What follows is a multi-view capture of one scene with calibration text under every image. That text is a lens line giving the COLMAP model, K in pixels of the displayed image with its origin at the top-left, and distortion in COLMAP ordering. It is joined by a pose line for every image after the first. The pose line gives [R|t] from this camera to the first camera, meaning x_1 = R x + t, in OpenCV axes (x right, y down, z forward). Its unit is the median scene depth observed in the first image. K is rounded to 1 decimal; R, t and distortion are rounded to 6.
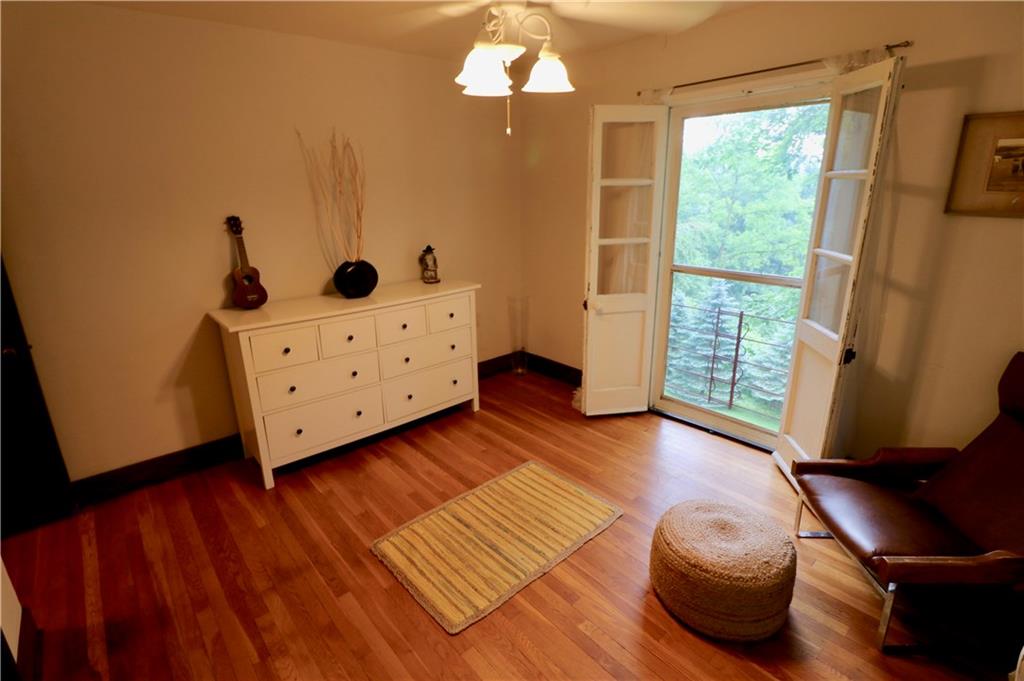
lens RADIAL K [[474.8, 0, 497.4], [0, 474.8, 332.9], [0, 0, 1]] dist [0.000024, -0.012108]
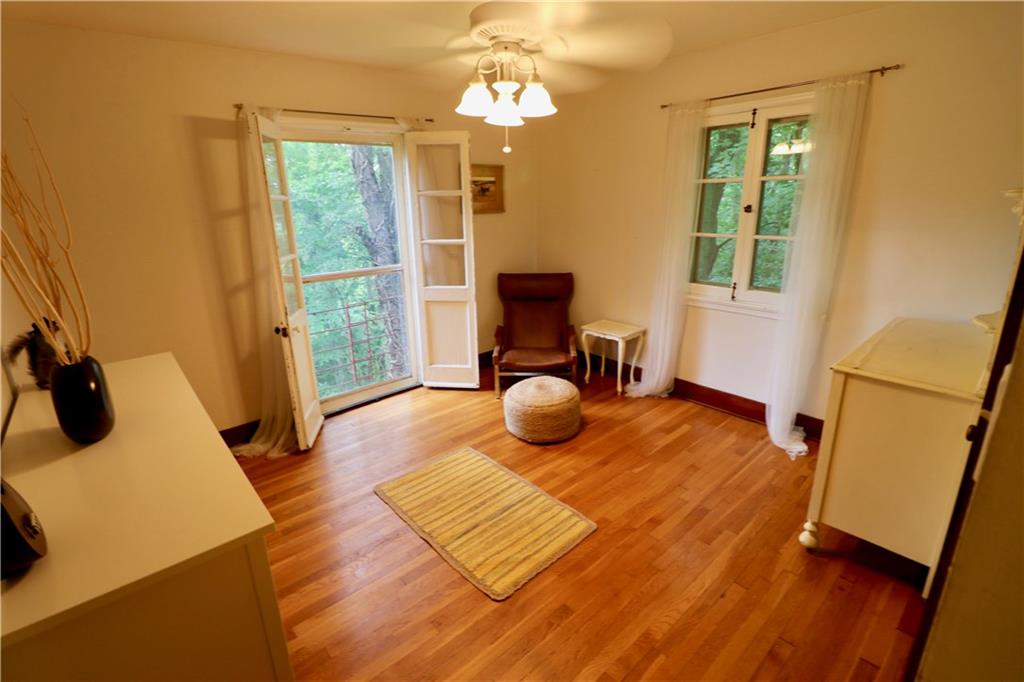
lens RADIAL K [[474.8, 0, 497.4], [0, 474.8, 333.4], [0, 0, 1]] dist [0.000024, -0.012108]
pose [[0.001878, -0.250041, 0.968234, -1.020342], [0.316541, 0.918596, 0.236608, -0.209577], [-0.948577, 0.306041, 0.080873, 0.818356]]
